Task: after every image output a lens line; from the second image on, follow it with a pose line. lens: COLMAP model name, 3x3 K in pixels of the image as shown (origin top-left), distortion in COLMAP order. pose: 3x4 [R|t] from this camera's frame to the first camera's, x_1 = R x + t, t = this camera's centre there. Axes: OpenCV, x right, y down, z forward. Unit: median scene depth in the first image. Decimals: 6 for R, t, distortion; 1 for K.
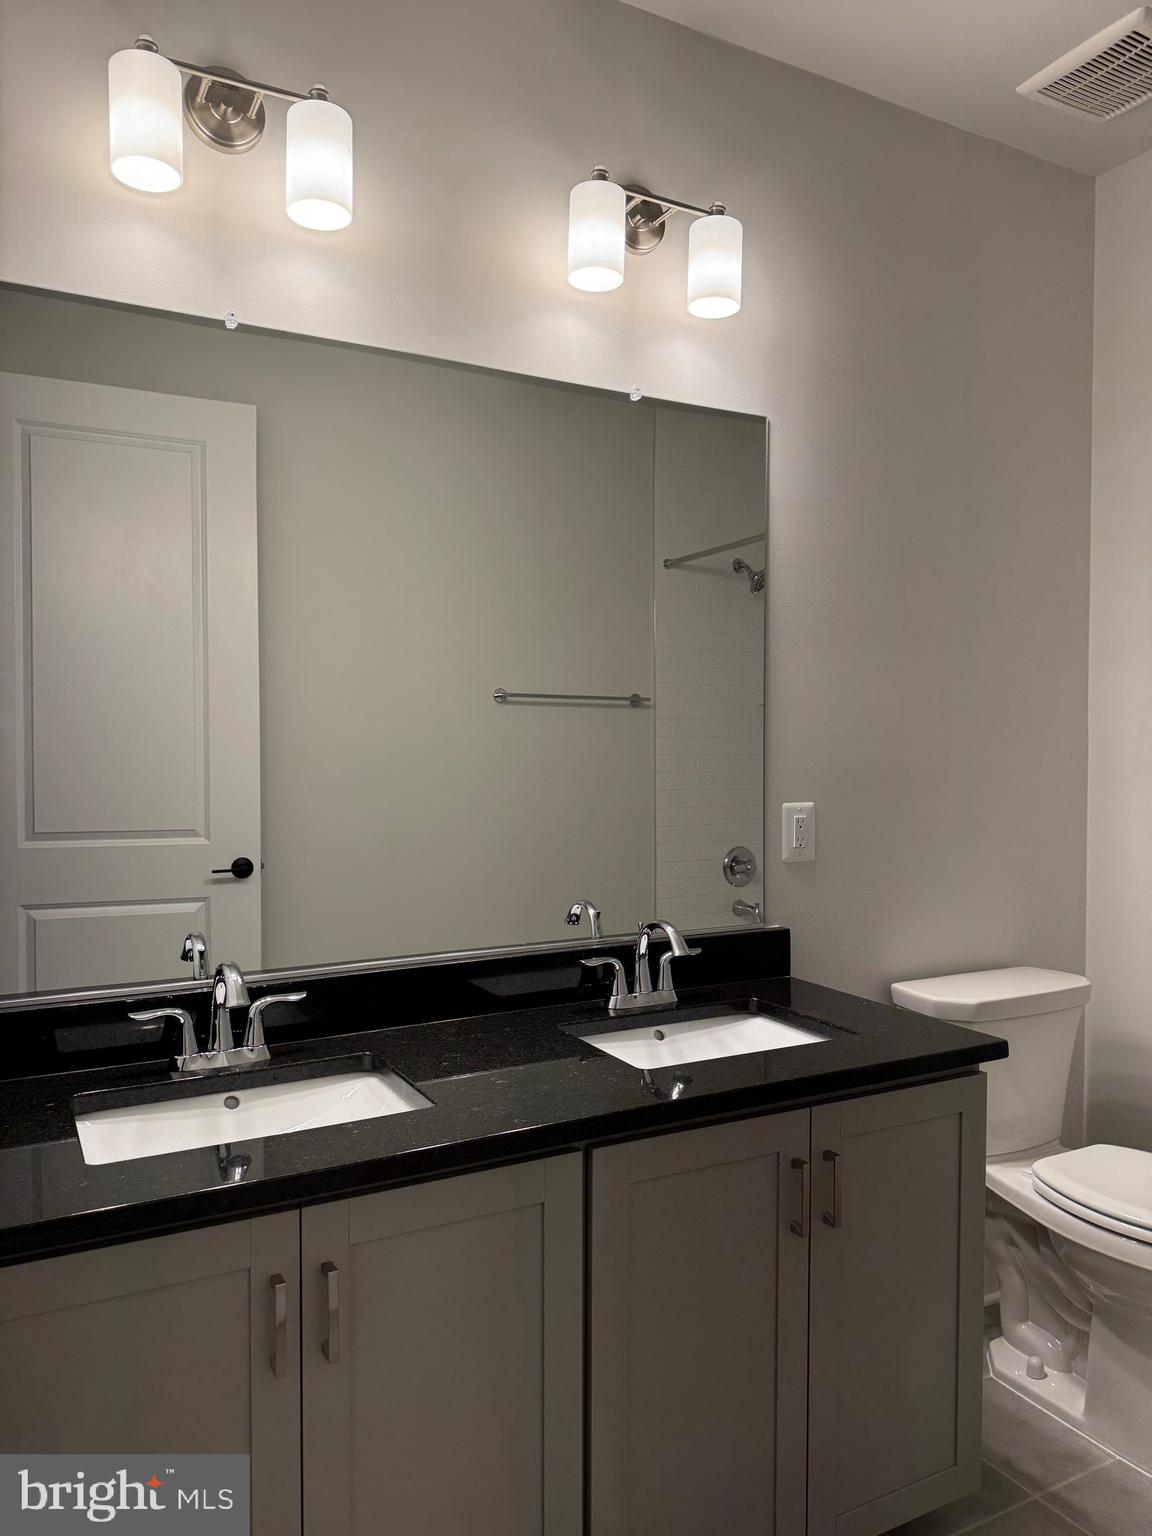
lens RADIAL K [[1088.1, 0, 572.7], [0, 1088.1, 774.4], [0, 0, 1]] dist [0.050374, -0.058132]
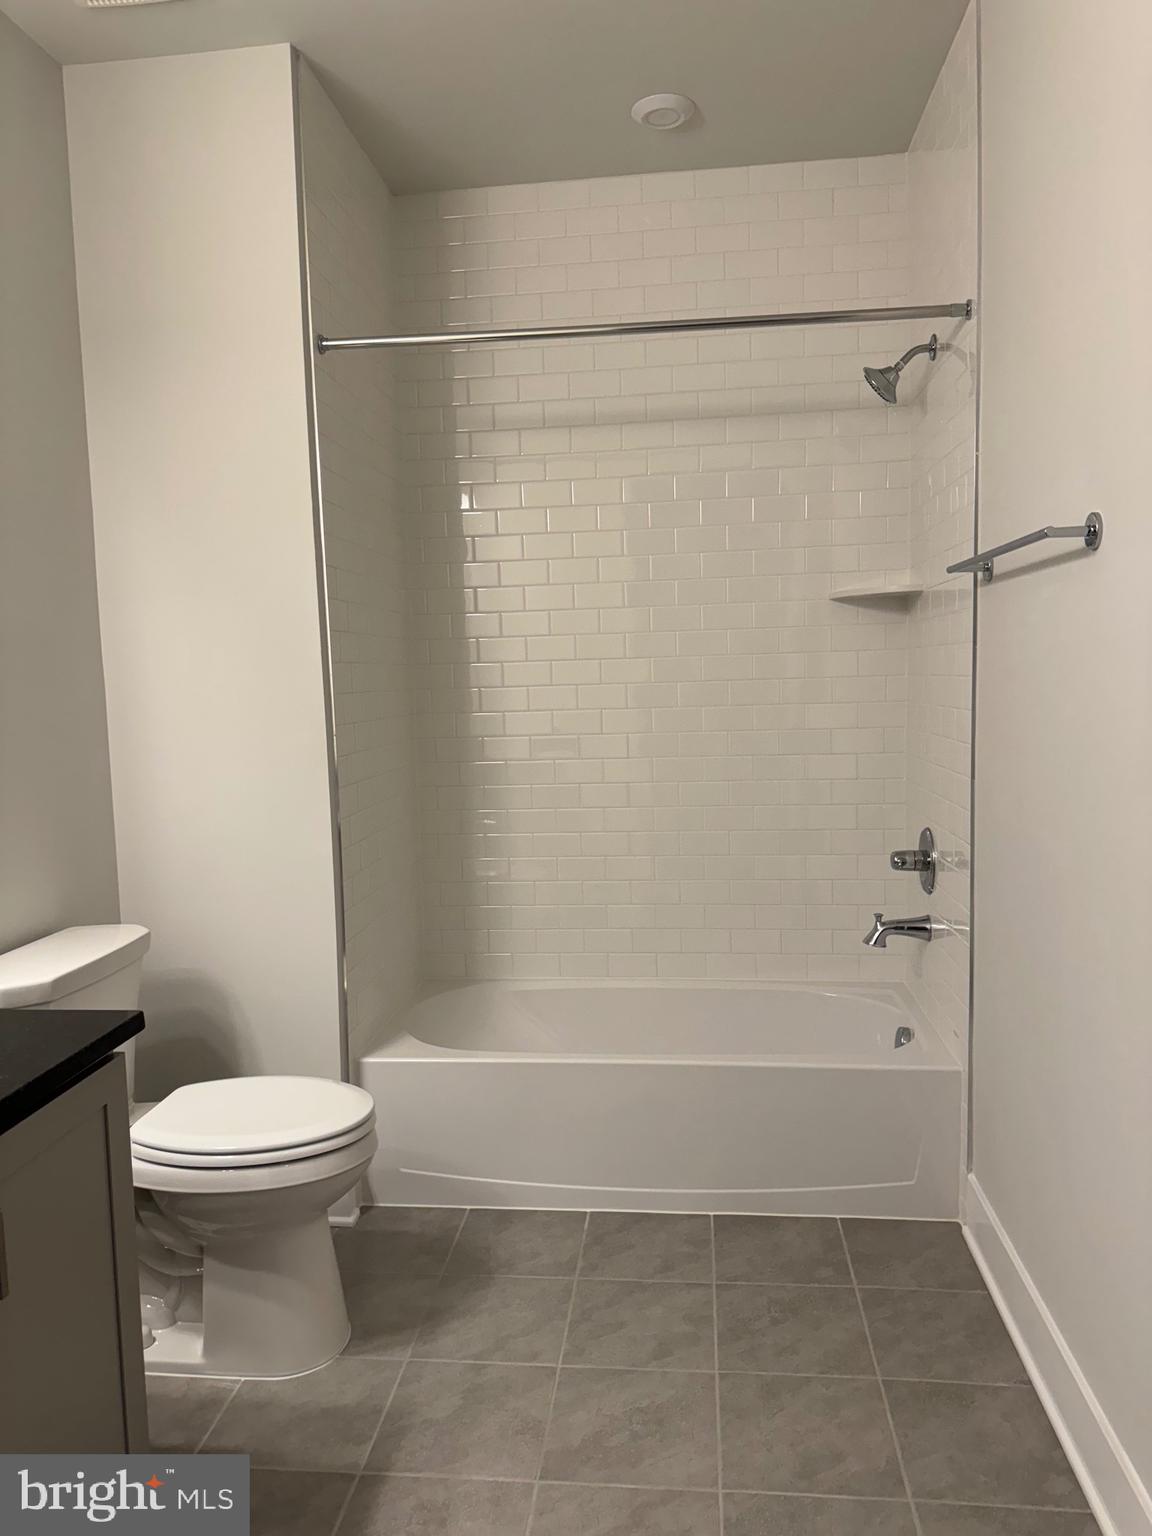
lens RADIAL K [[1088.1, 0, 572.7], [0, 1088.1, 774.4], [0, 0, 1]] dist [0.050374, -0.058132]
pose [[0.569557, -0.098290, 0.816054, -0.107176], [0.055538, 0.995157, 0.081100, -0.005682], [-0.820073, -0.000869, 0.572258, 0.155114]]
